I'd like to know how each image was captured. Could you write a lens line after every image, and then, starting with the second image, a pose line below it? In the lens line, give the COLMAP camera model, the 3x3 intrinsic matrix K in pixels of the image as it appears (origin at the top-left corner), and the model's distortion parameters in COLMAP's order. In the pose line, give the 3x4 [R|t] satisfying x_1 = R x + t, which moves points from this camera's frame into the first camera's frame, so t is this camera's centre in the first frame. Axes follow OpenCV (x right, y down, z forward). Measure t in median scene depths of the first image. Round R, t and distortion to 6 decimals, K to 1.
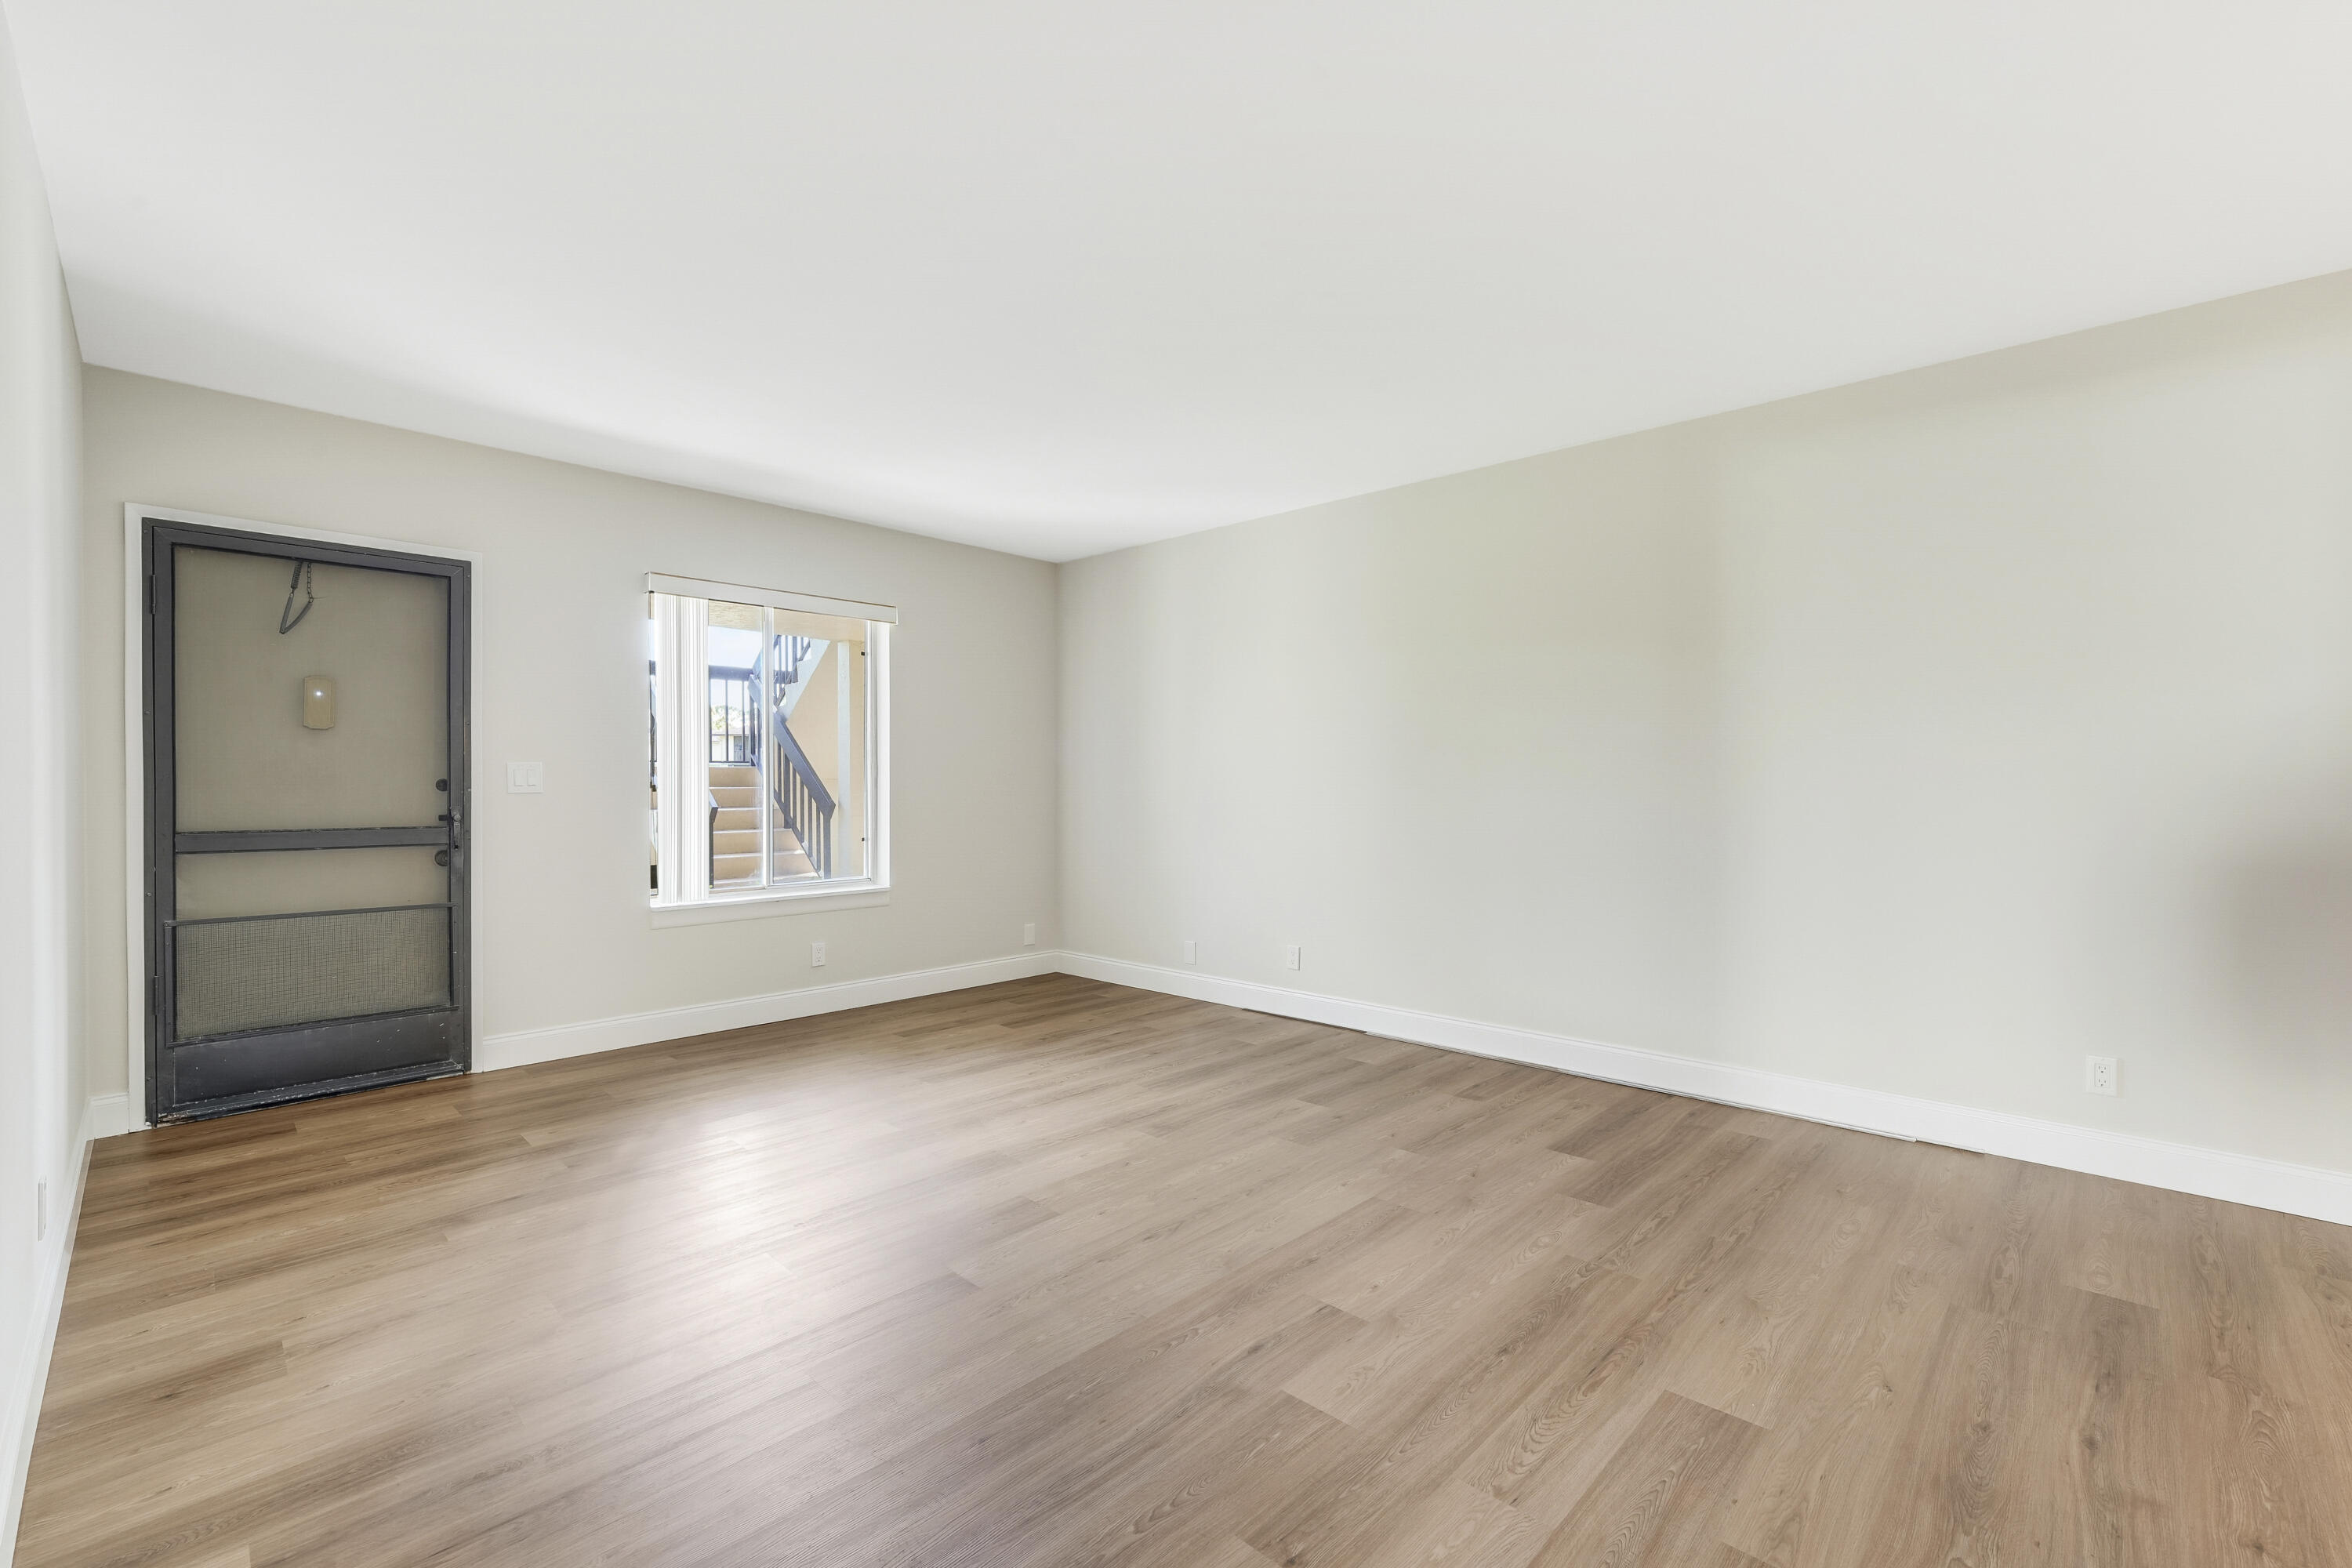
lens RADIAL K [[976.0, 0, 1176.0], [0, 976.0, 784.0], [0, 0, 1]] dist [-0.011400, 0.000006]
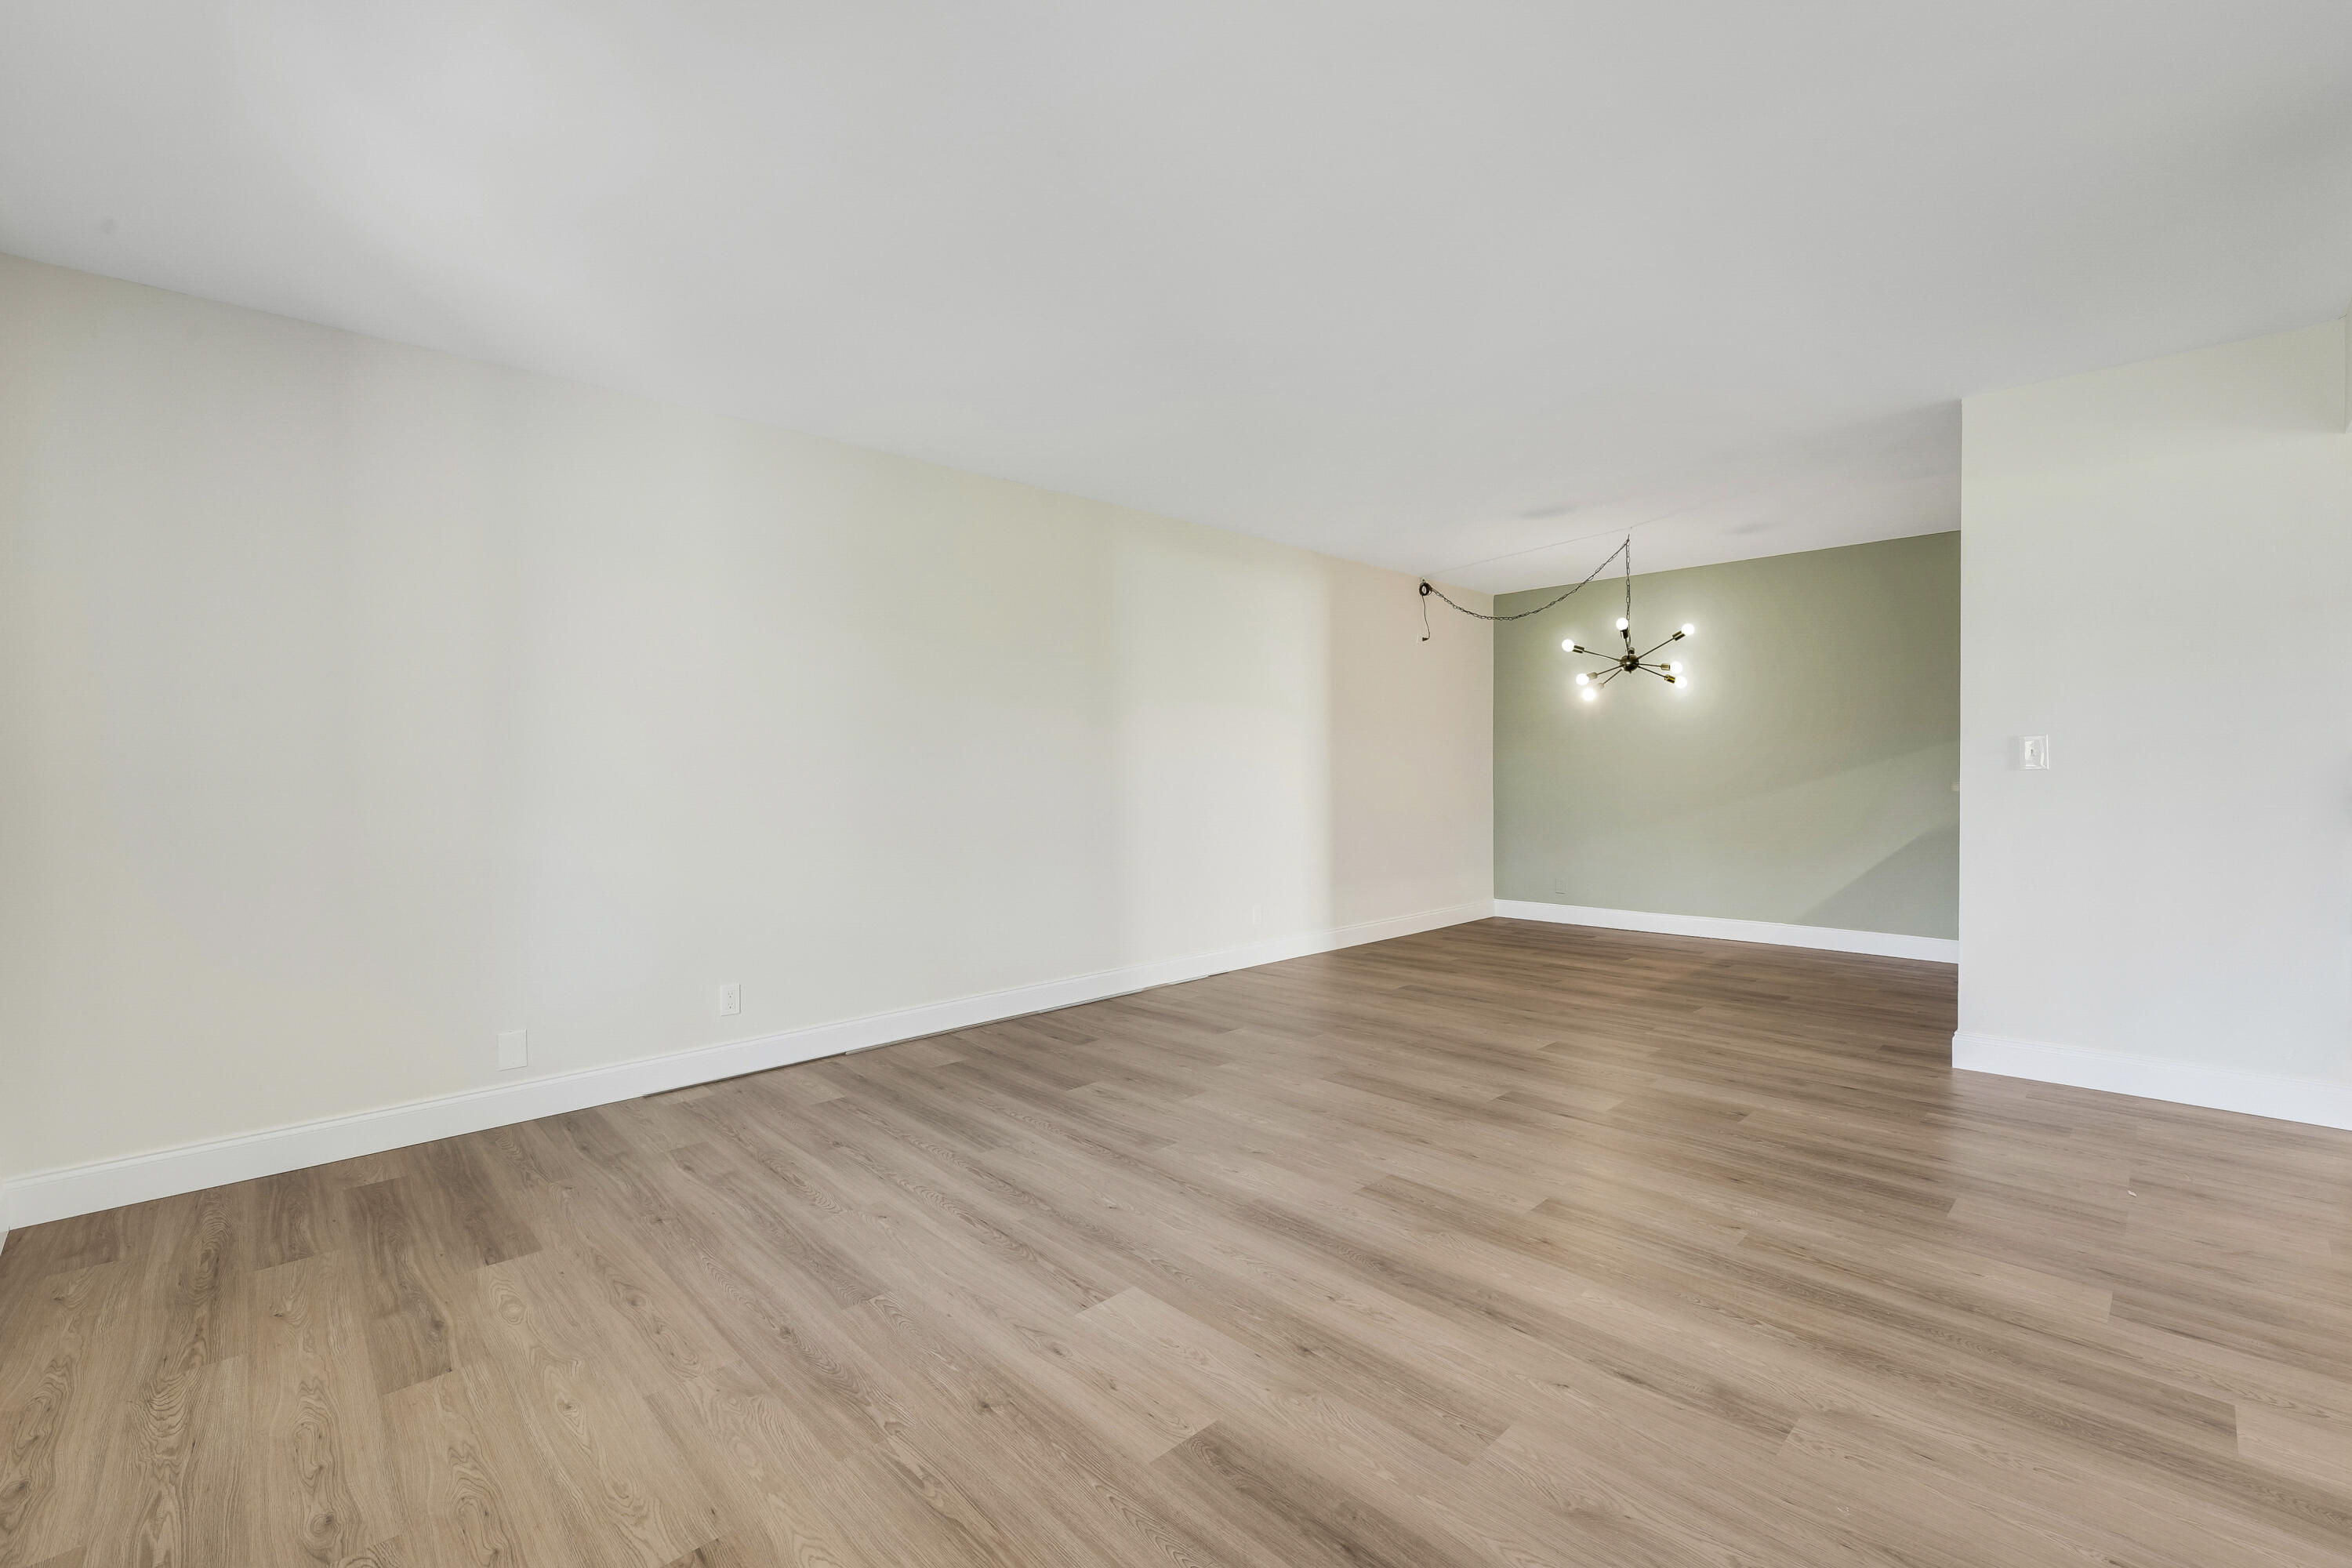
lens RADIAL K [[976.0, 0, 1176.0], [0, 976.0, 784.0], [0, 0, 1]] dist [-0.011400, 0.000006]
pose [[0.043962, -0.002228, 0.999031, -0.786609], [0.002465, 0.999995, 0.002122, 0.018252], [-0.999030, 0.002370, 0.043968, 0.805167]]
